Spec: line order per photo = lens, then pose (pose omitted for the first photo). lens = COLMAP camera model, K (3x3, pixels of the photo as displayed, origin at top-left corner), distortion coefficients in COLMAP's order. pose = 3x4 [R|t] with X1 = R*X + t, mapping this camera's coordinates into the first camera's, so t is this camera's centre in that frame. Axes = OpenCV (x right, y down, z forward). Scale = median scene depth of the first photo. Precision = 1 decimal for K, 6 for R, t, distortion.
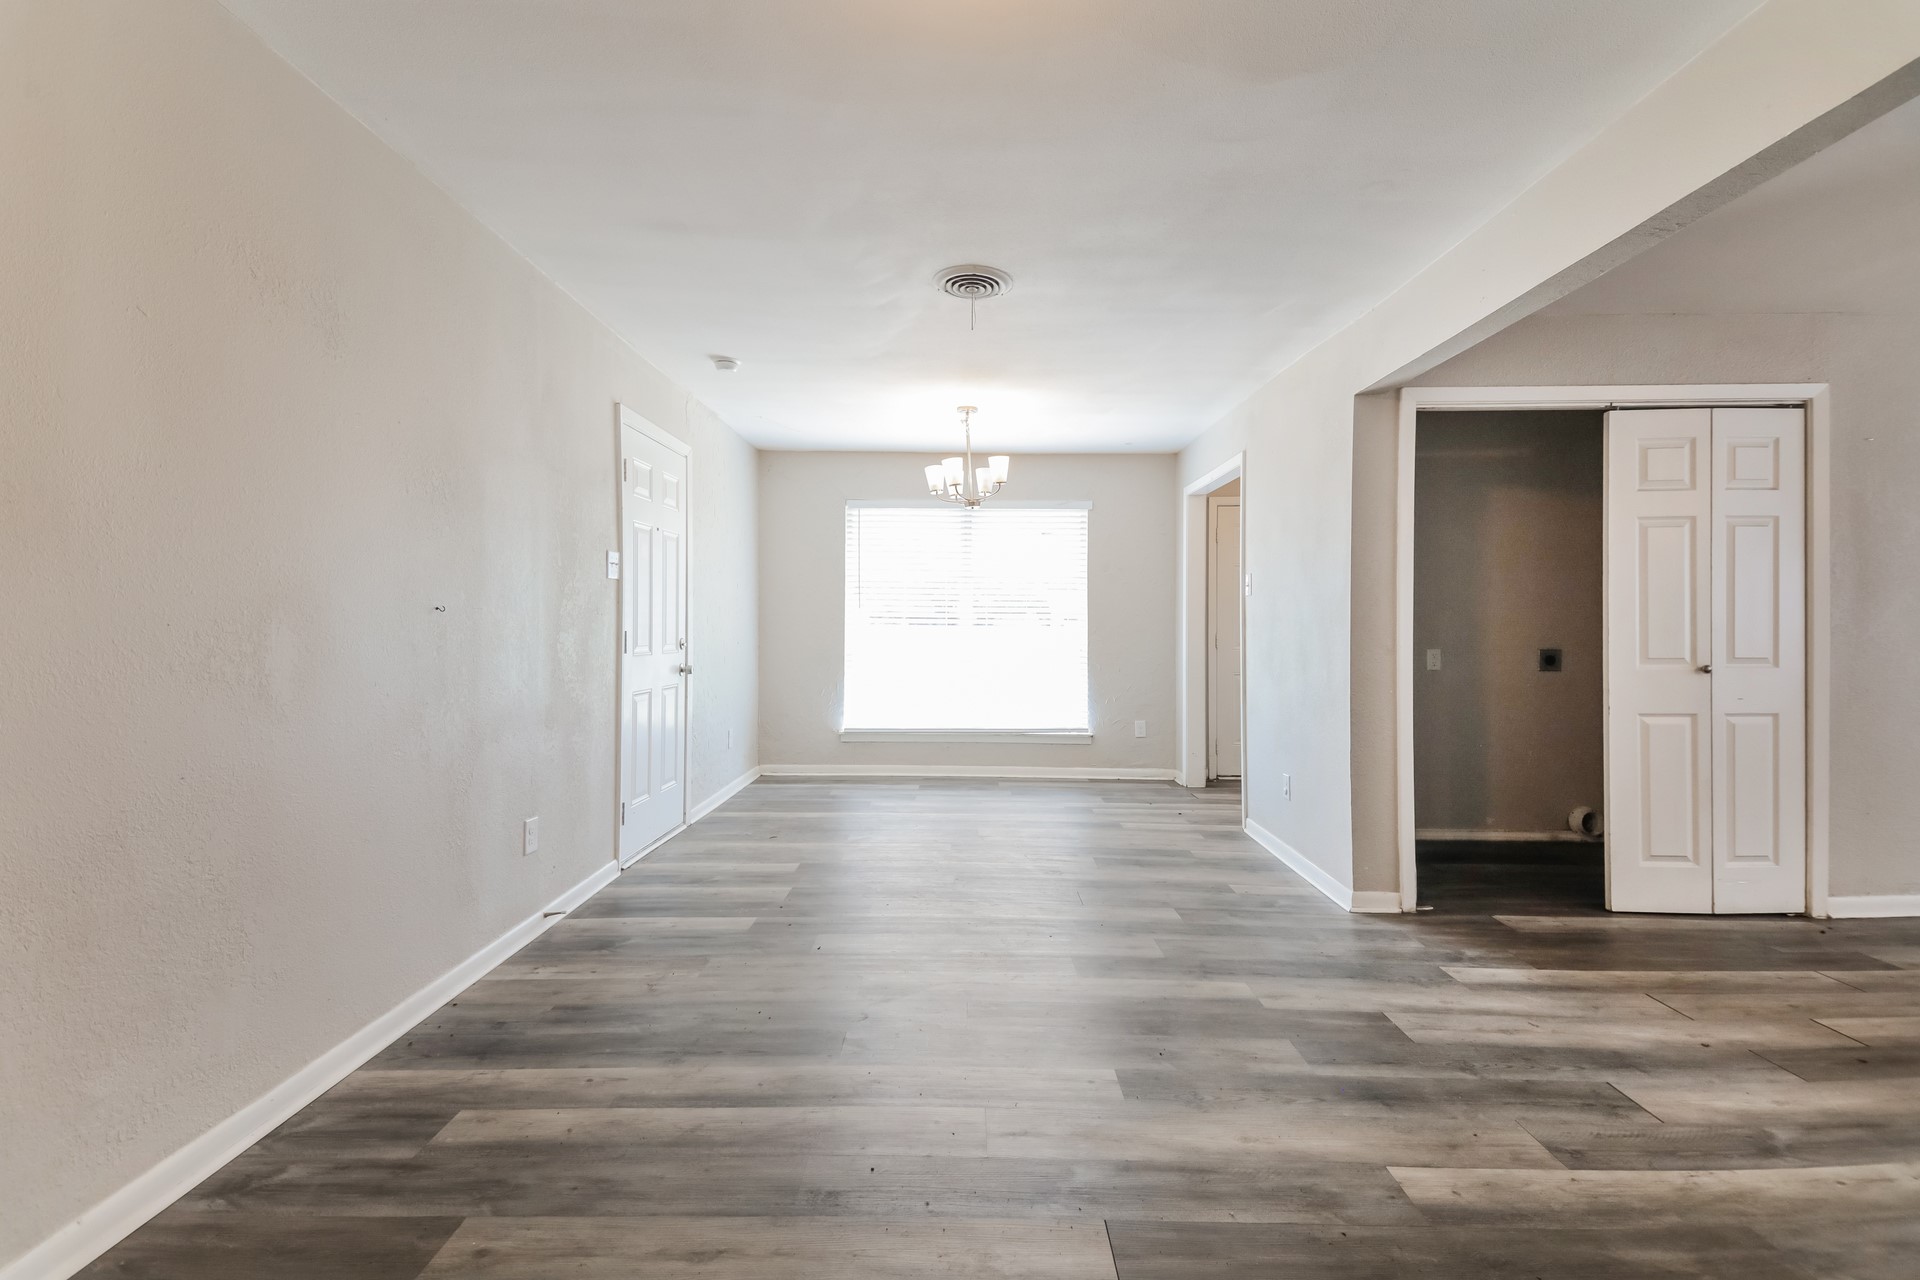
lens RADIAL K [[840.7, 0, 957.7], [0, 840.7, 629.9], [0, 0, 1]] dist [0.087844, -0.048873]
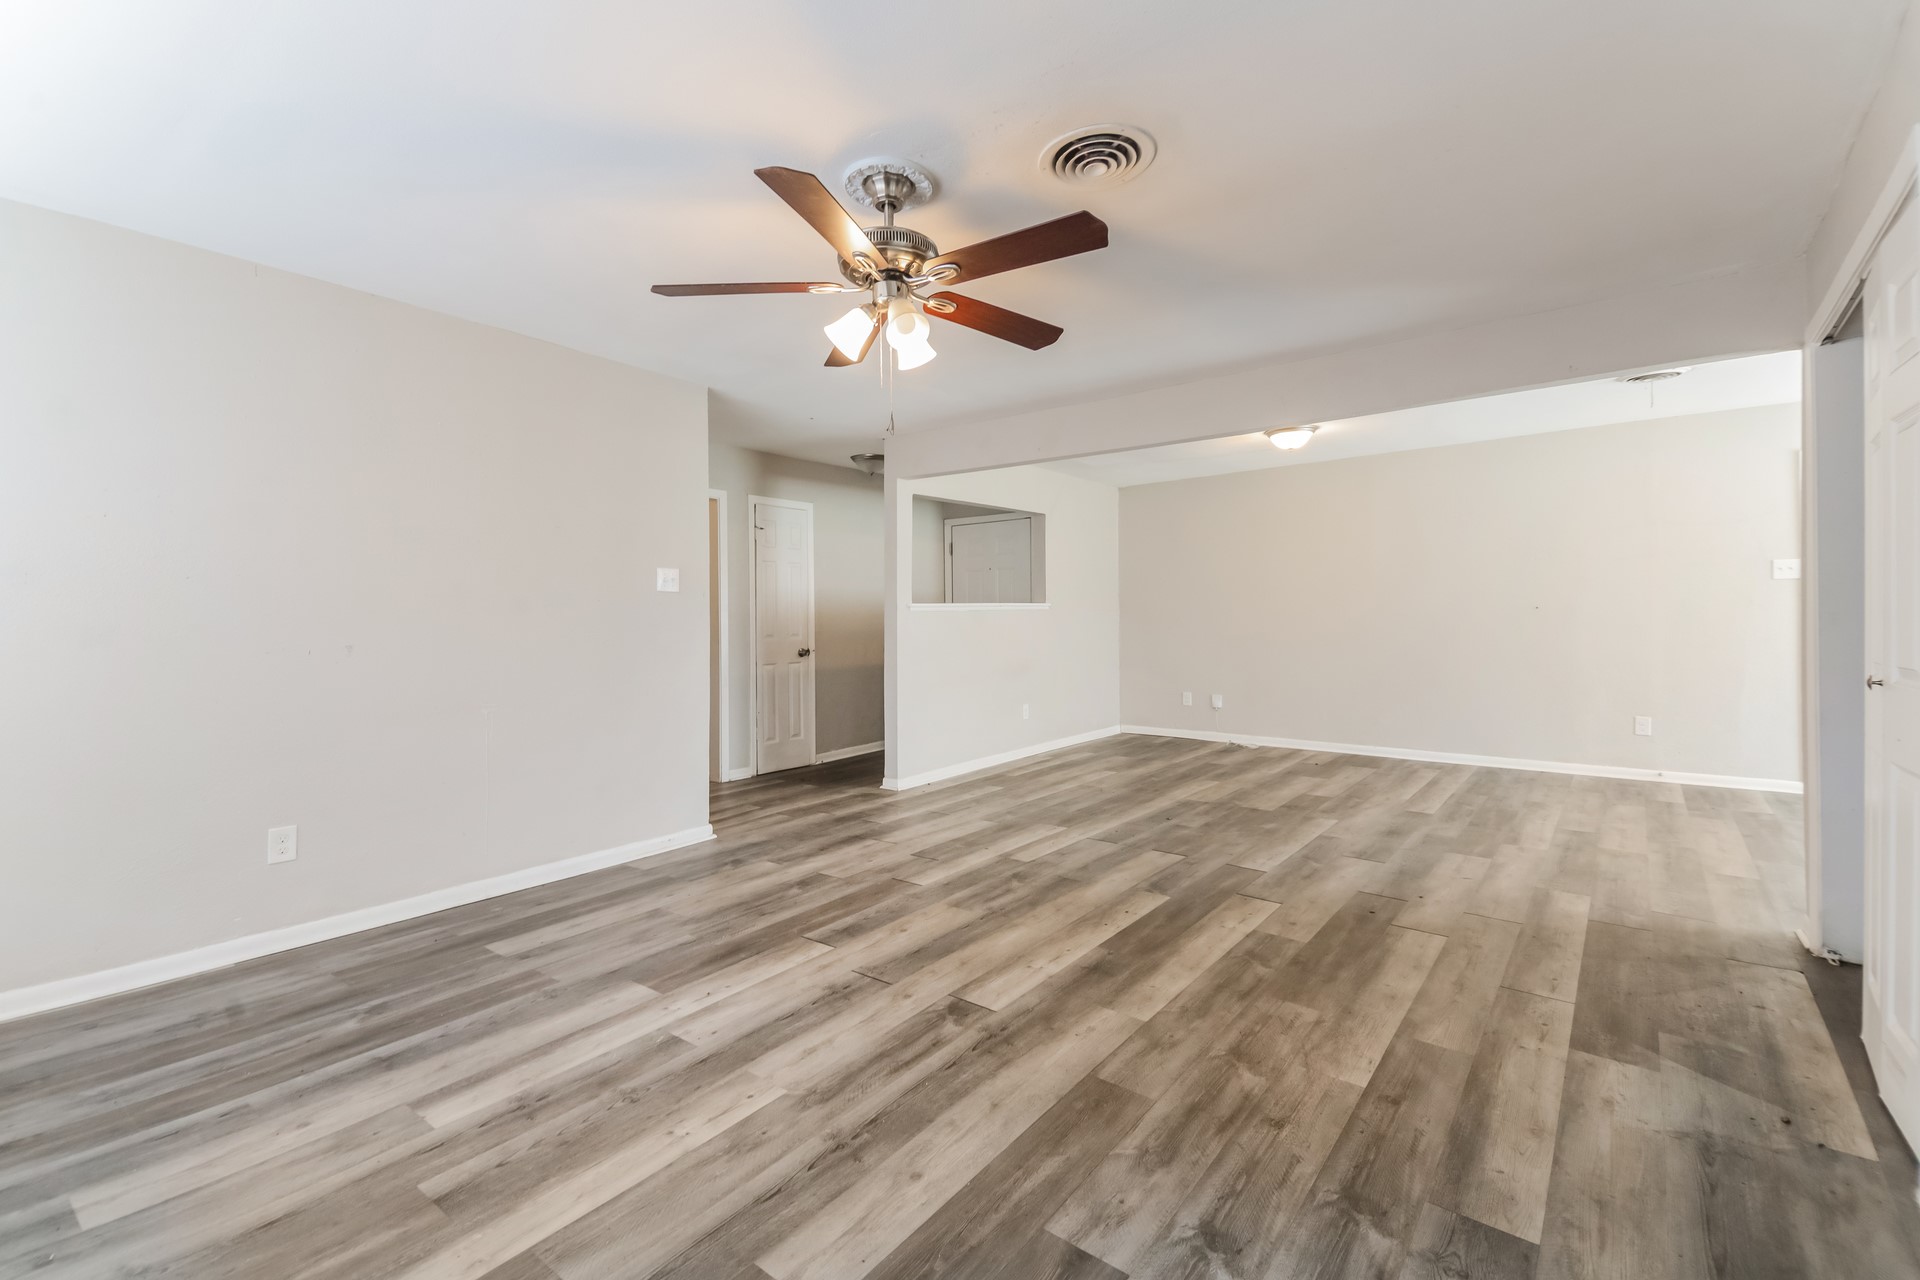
lens RADIAL K [[828.9, 0, 954.1], [0, 828.9, 624.2], [0, 0, 1]] dist [0.102597, -0.037280]
pose [[-0.599784, 0.009078, -0.800111, 1.761256], [0.000077, 0.999936, 0.011288, -0.002758], [0.800162, 0.006709, -0.599746, 0.873936]]
